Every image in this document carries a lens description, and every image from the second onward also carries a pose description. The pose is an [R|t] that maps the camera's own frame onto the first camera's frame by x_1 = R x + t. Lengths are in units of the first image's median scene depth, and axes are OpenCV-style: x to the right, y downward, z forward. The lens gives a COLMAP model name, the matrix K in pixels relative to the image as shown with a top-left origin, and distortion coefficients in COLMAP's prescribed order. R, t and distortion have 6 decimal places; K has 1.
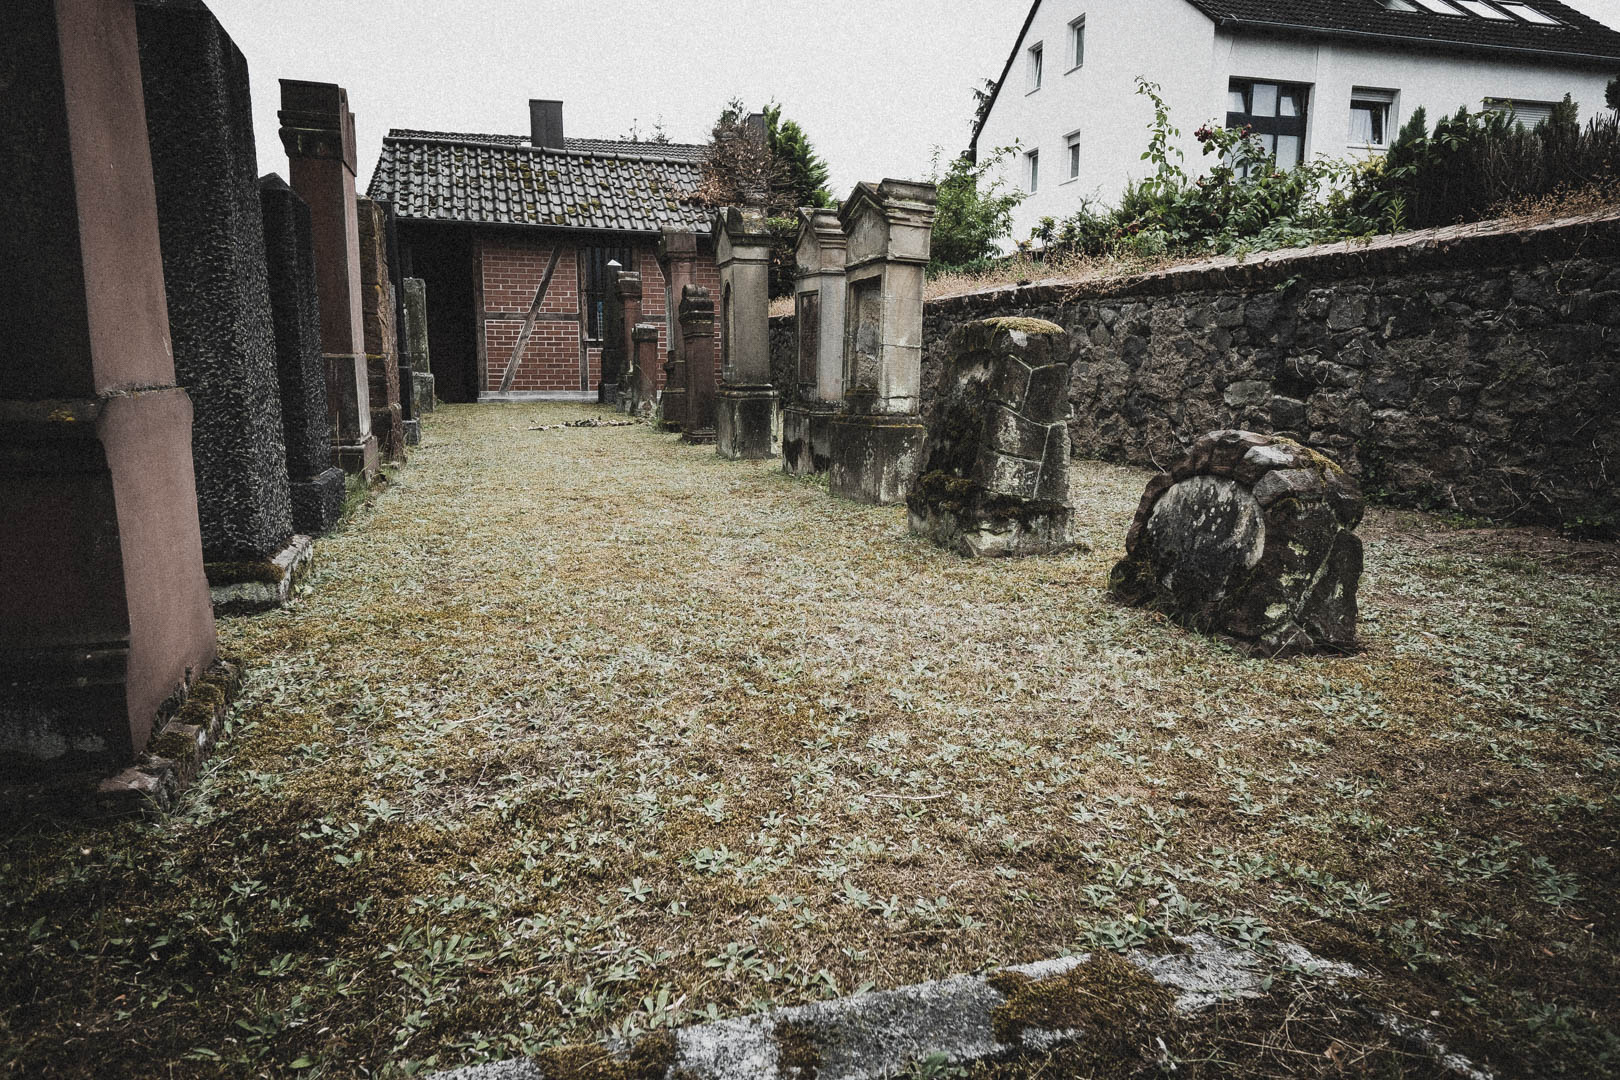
lens RADIAL K [[998.5, 0, 810.2], [0, 998.5, 540.2], [0, 0, 1]] dist [-0.011025, 0.006160]
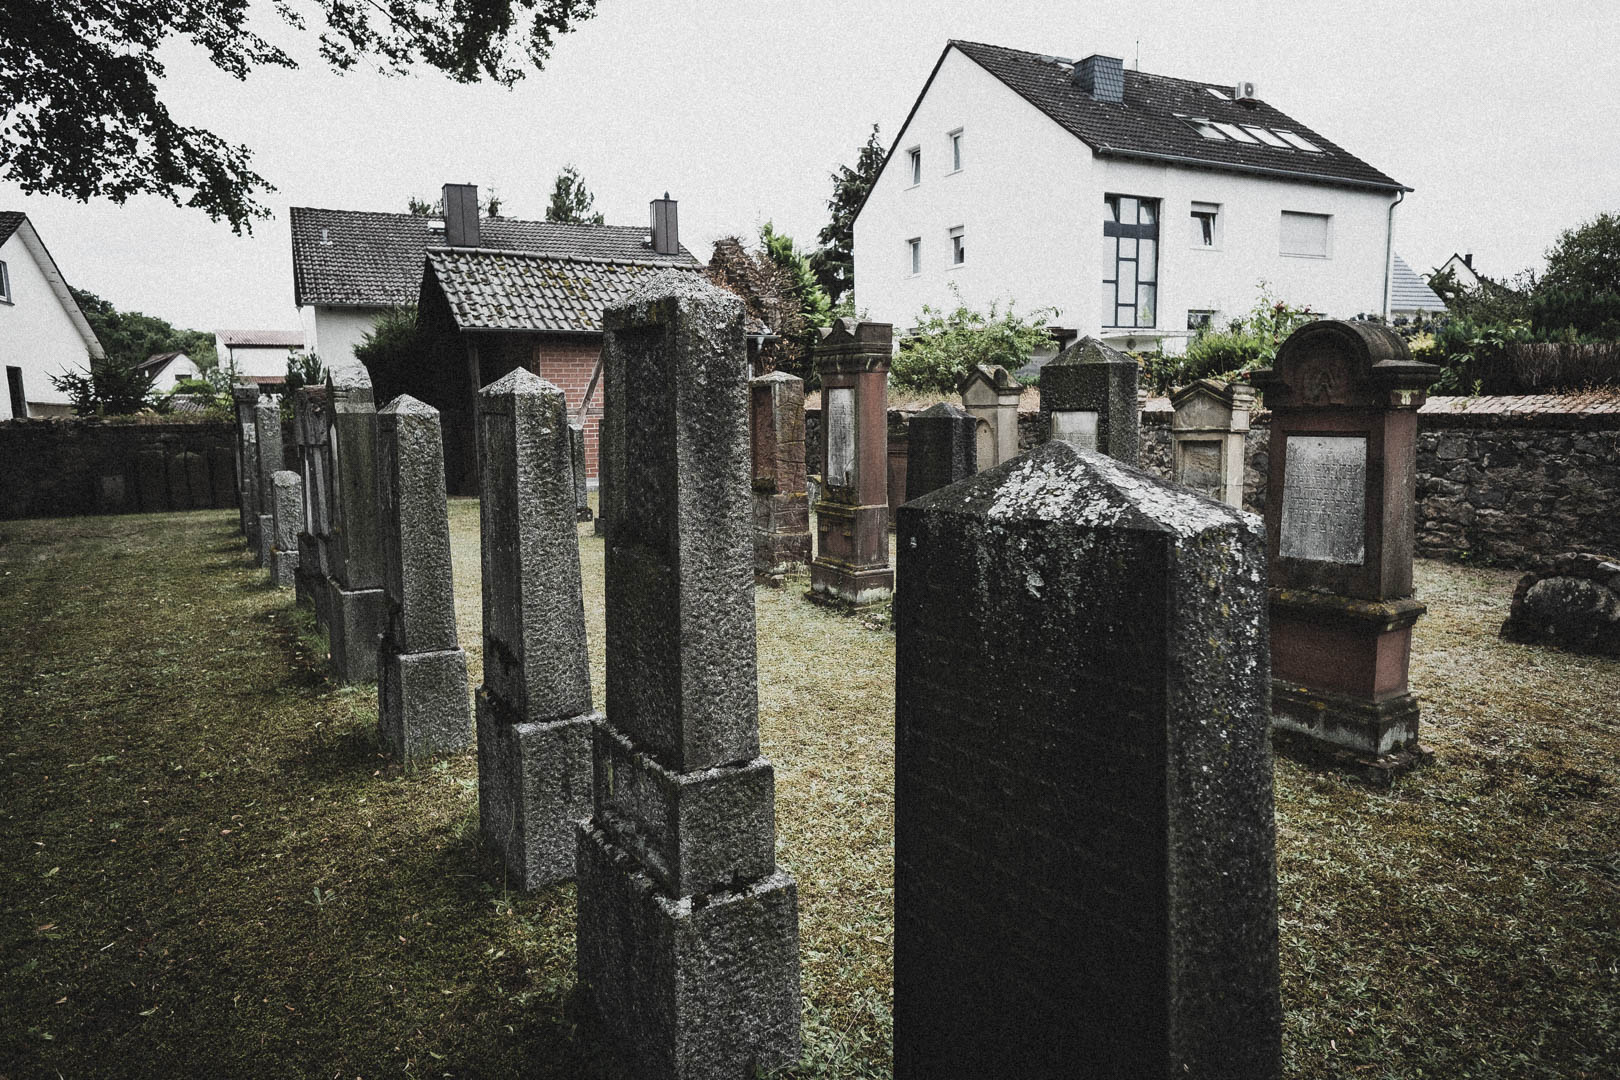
lens RADIAL K [[998.5, 0, 806.7], [0, 998.5, 541.8], [0, 0, 1]] dist [-0.011025, 0.006160]
pose [[0.975398, -0.052613, 0.214081, -0.836871], [0.061112, 0.997576, -0.033272, -0.088222], [-0.211812, 0.045537, 0.976249, -0.348437]]
